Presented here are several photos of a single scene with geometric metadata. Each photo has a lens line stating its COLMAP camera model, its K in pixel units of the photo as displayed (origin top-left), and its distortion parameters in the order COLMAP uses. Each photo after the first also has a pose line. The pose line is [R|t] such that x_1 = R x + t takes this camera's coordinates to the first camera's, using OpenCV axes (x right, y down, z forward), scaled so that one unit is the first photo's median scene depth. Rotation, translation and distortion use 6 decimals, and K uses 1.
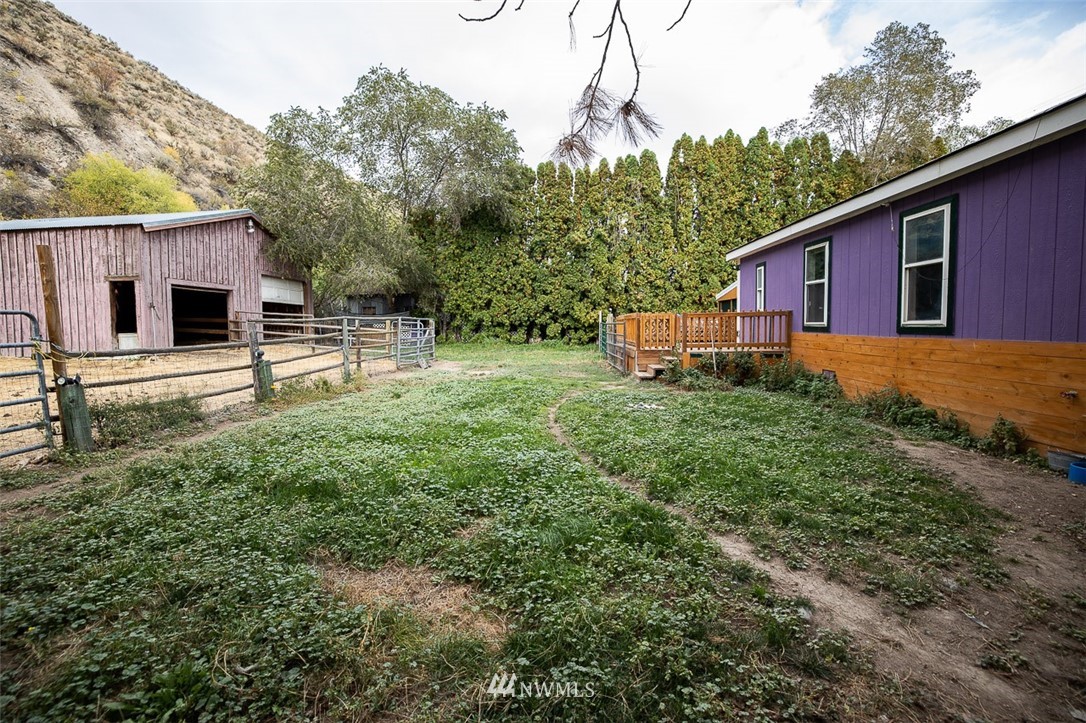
lens RADIAL K [[444.3, 0, 535.3], [0, 444.3, 341.4], [0, 0, 1]] dist [-0.034935, 0.011228]
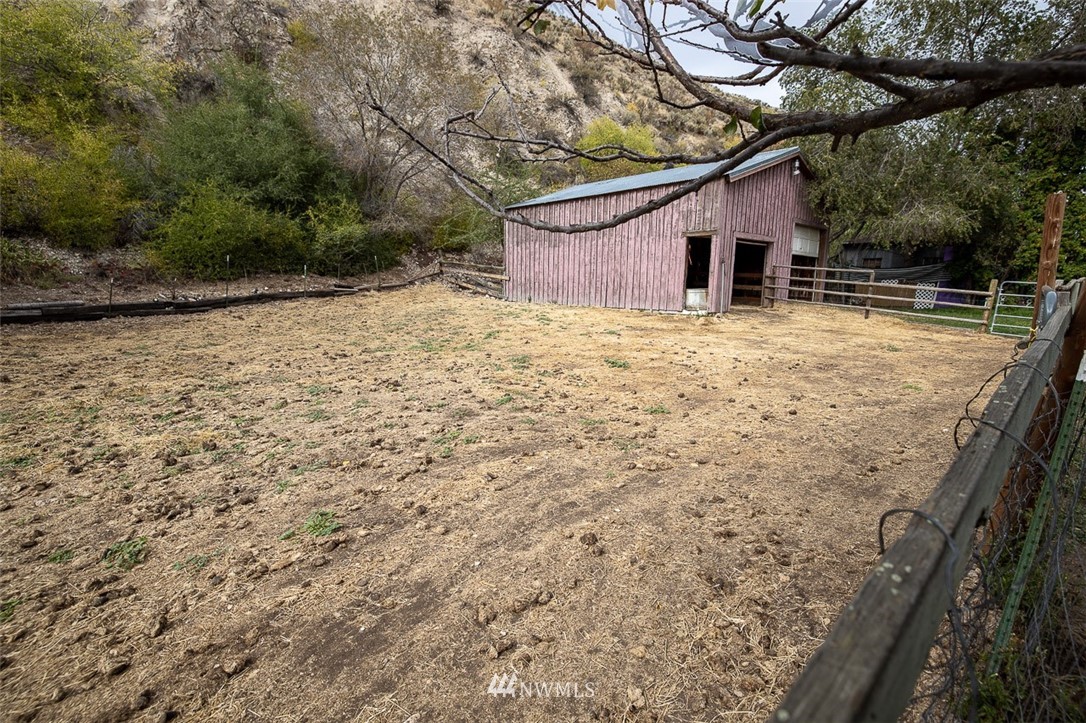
lens RADIAL K [[444.3, 0, 535.3], [0, 444.3, 341.4], [0, 0, 1]] dist [-0.034935, 0.011228]
pose [[0.792260, 0.104993, -0.601083, -0.481762], [-0.030459, 0.990662, 0.132895, -0.018044], [0.609424, -0.086979, 0.788059, -0.039879]]
